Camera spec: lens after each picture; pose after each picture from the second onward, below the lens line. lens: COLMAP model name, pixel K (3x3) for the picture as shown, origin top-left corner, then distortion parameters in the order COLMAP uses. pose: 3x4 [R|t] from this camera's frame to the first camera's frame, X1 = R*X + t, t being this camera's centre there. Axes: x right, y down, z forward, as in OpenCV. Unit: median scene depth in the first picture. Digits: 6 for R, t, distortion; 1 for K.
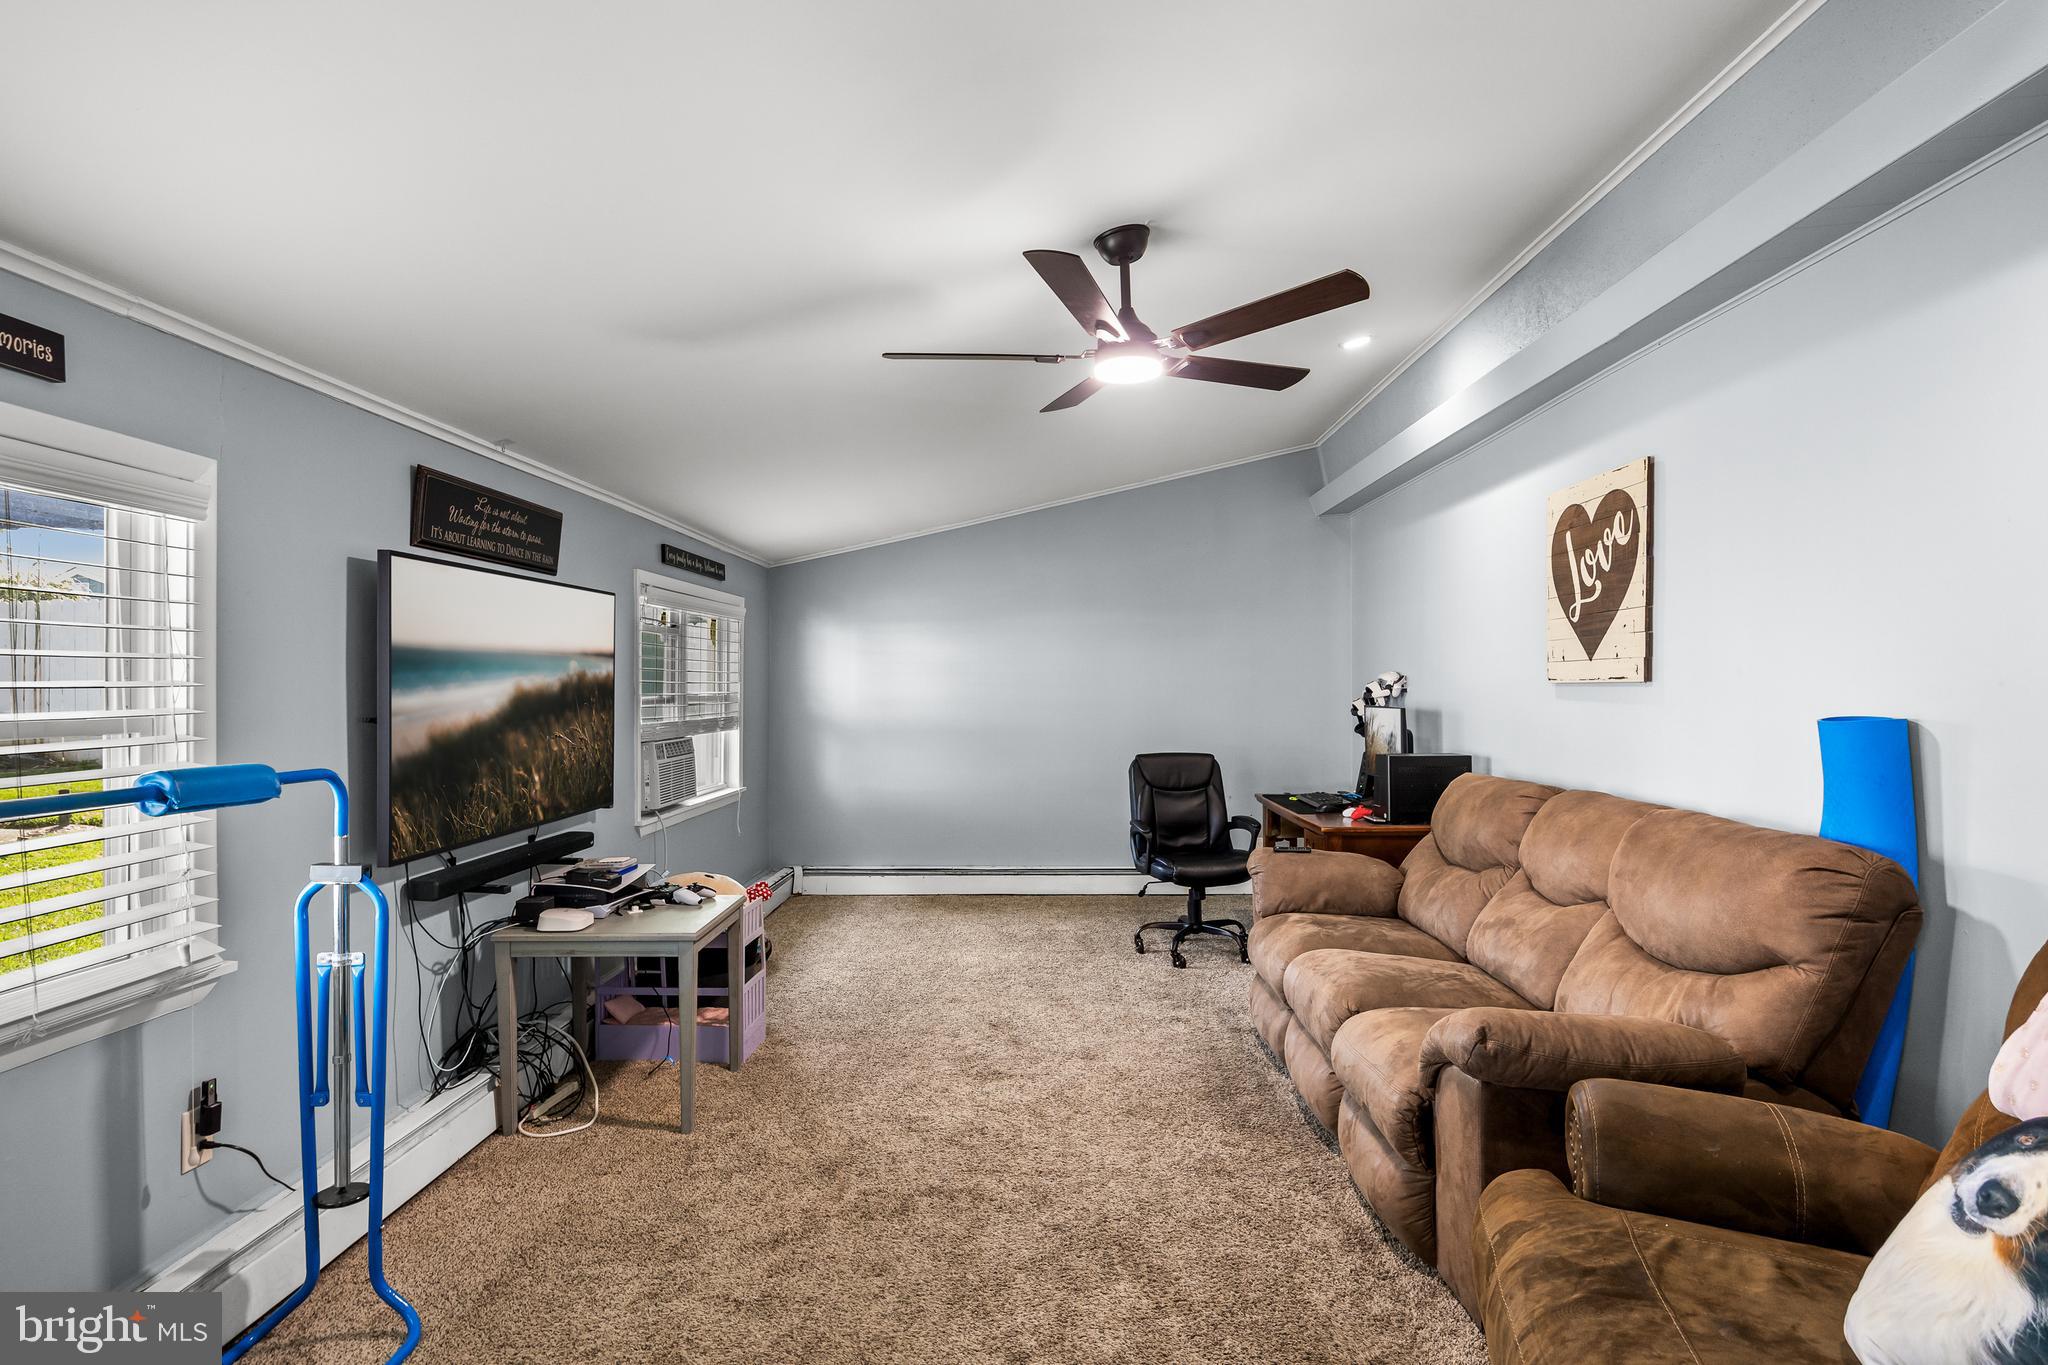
lens RADIAL K [[1120.8, 0, 1016.8], [0, 1120.8, 678.1], [0, 0, 1]] dist [-0.002690, -0.000766]
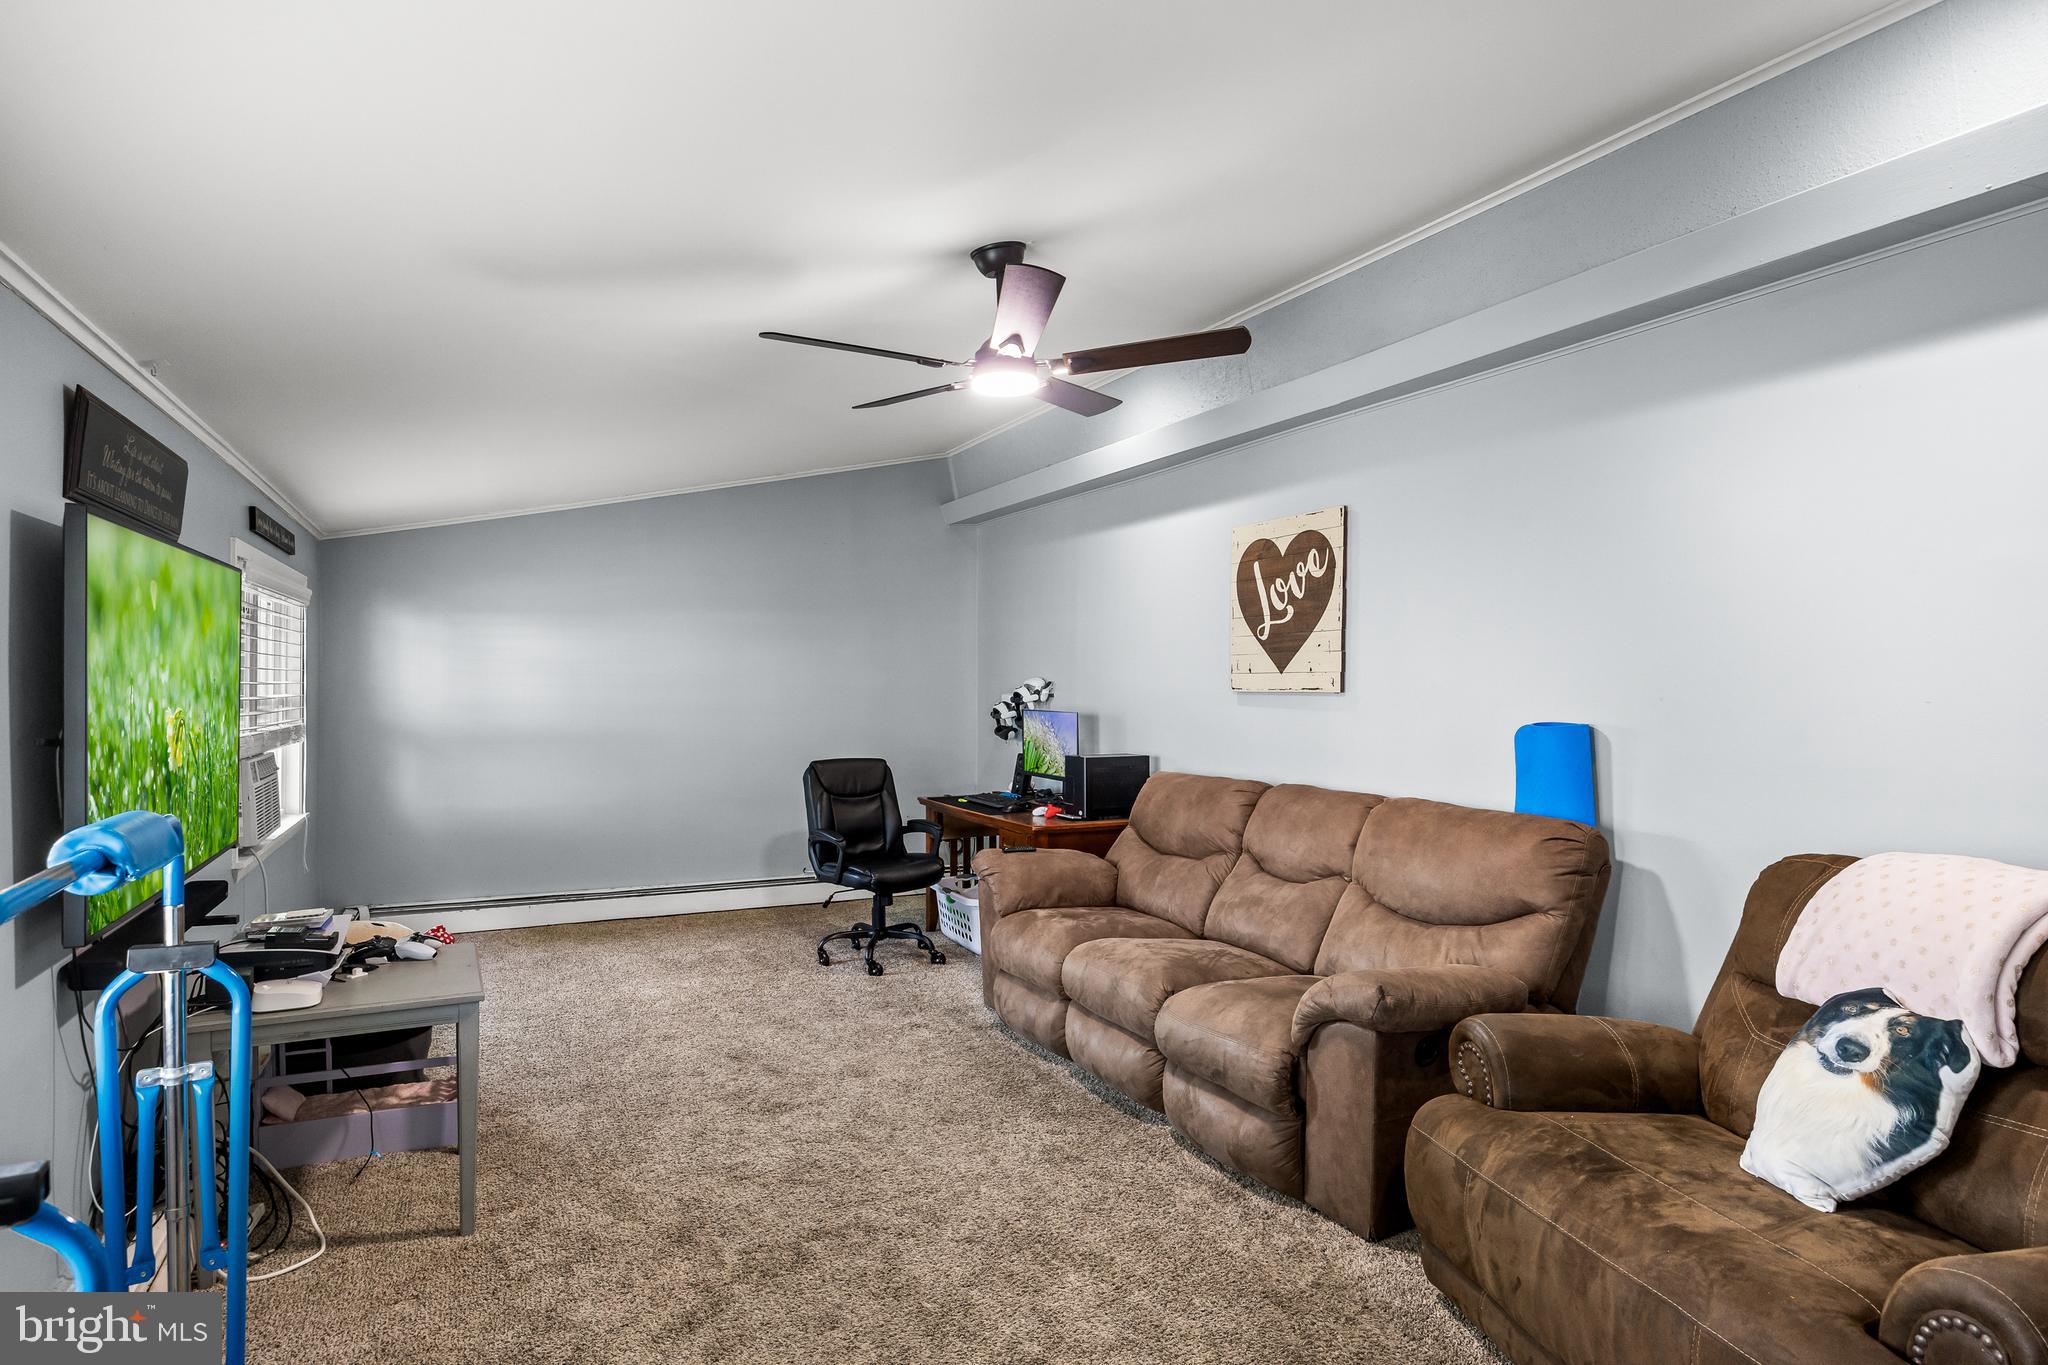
lens RADIAL K [[1153.2, 0, 1021.7], [0, 1153.2, 684.2], [0, 0, 1]] dist [-0.006113, 0.002494]
pose [[0.885002, 0.007211, 0.465532, -0.320540], [-0.010806, 0.999929, 0.005055, -0.008243], [-0.465462, -0.009504, 0.885017, 0.059425]]
